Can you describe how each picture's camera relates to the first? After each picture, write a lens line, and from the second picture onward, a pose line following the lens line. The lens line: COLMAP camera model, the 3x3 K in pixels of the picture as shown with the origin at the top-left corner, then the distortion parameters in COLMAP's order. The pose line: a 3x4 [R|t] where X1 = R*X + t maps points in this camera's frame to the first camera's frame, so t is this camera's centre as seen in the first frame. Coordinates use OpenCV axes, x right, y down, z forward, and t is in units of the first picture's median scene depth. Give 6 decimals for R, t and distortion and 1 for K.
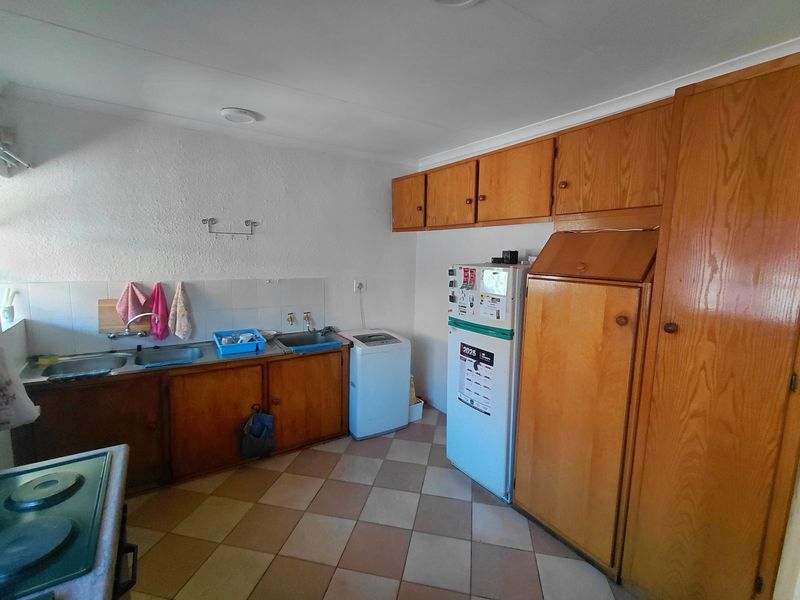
lens RADIAL K [[372.1, 0, 400.0], [0, 372.1, 300.0], [0, 0, 1]] dist [-0.003034, -0.000554]
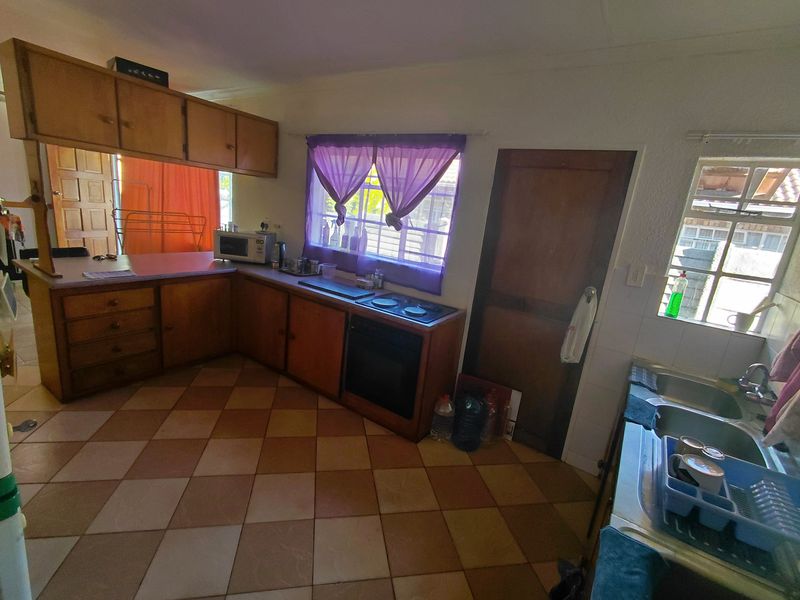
lens RADIAL K [[372.1, 0, 400.0], [0, 372.1, 300.0], [0, 0, 1]] dist [-0.003034, -0.000554]
pose [[-0.918314, -0.031757, -0.394578, 0.021995], [-0.179714, 0.921580, 0.344083, -0.133501], [0.352708, 0.386887, -0.852007, 1.167624]]
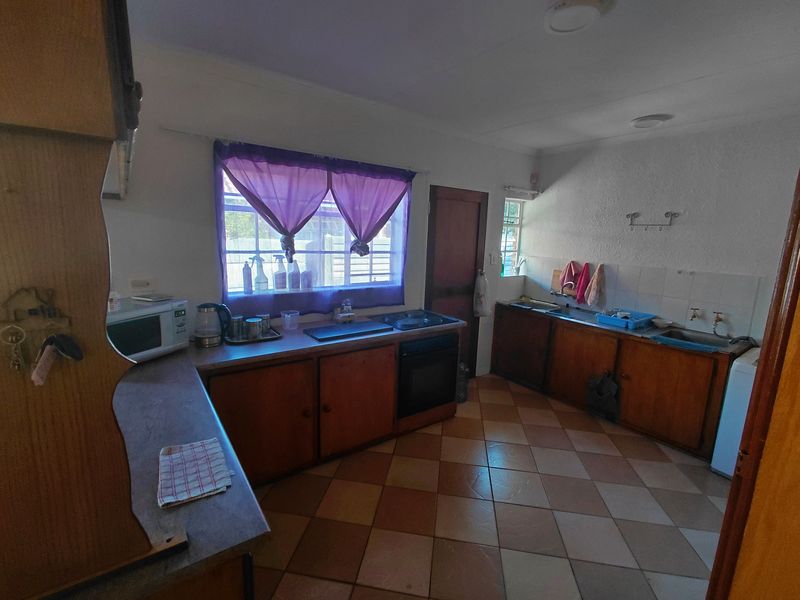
lens RADIAL K [[372.1, 0, 400.0], [0, 372.1, 300.0], [0, 0, 1]] dist [-0.003034, -0.000554]
pose [[0.042806, 0.157826, -0.986539, 0.701377], [-0.162653, 0.975371, 0.148982, -0.003781], [0.985754, 0.154086, 0.067422, 0.232631]]
